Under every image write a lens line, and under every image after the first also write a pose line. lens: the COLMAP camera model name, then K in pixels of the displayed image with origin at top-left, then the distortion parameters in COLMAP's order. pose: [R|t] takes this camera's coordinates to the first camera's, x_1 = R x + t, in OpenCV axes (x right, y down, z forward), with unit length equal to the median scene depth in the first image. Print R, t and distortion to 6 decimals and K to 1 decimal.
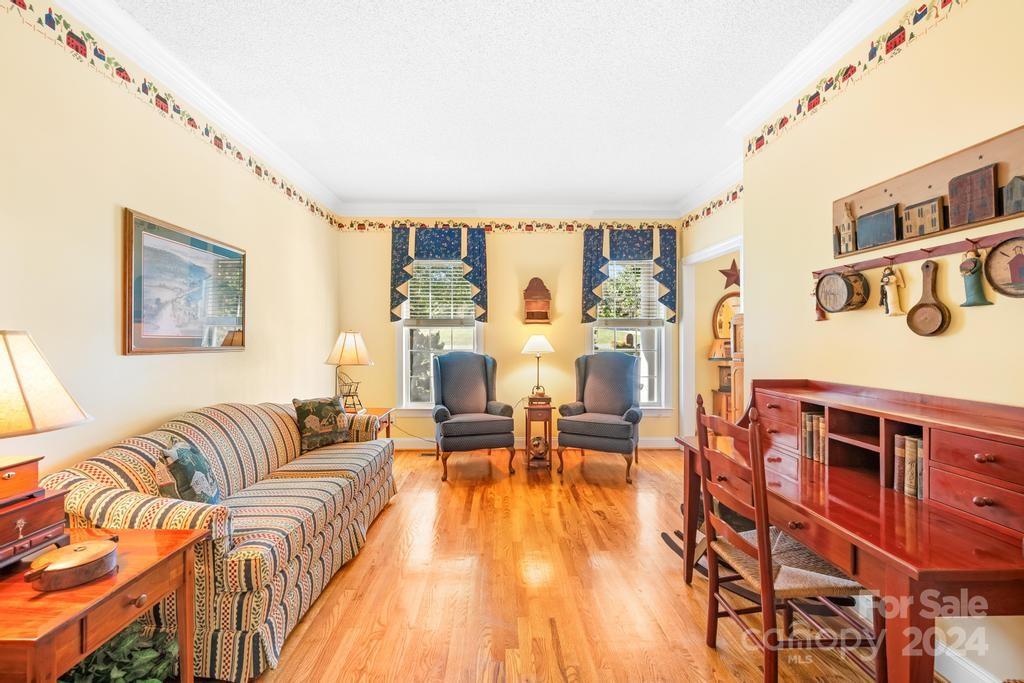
lens RADIAL K [[436.9, 0, 508.3], [0, 436.9, 337.7], [0, 0, 1]] dist [-0.000646, -0.000406]
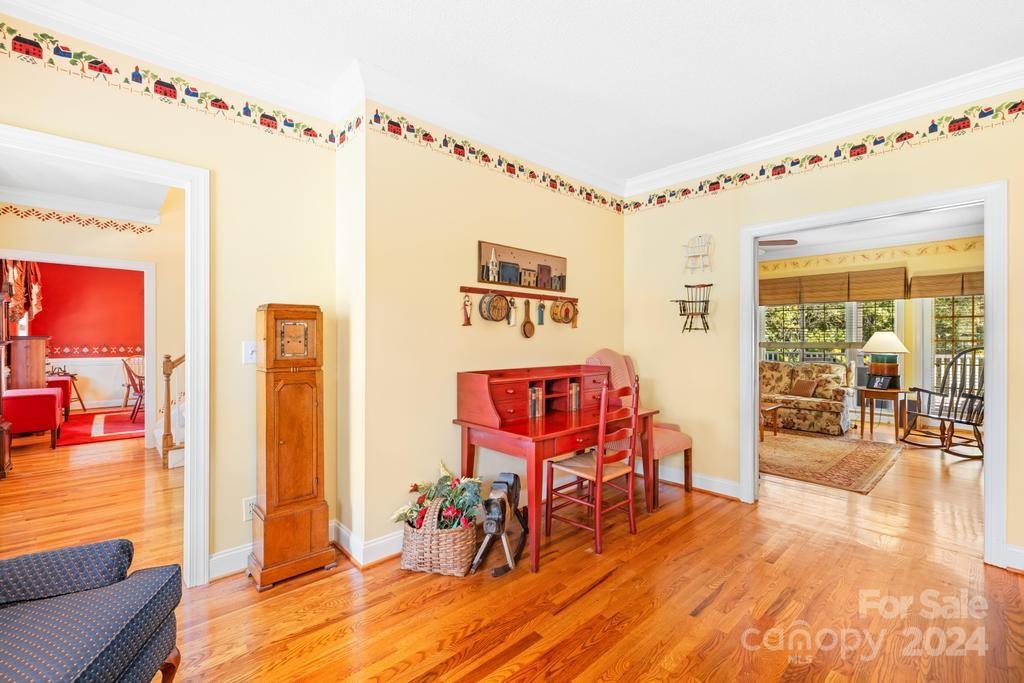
lens RADIAL K [[436.9, 0, 504.1], [0, 436.9, 338.9], [0, 0, 1]] dist [-0.000646, -0.000406]
pose [[-0.659821, 0.004859, 0.751407, -0.408276], [0.004215, 0.999987, -0.002765, 0.005039], [-0.751411, 0.001343, -0.659833, 2.176601]]
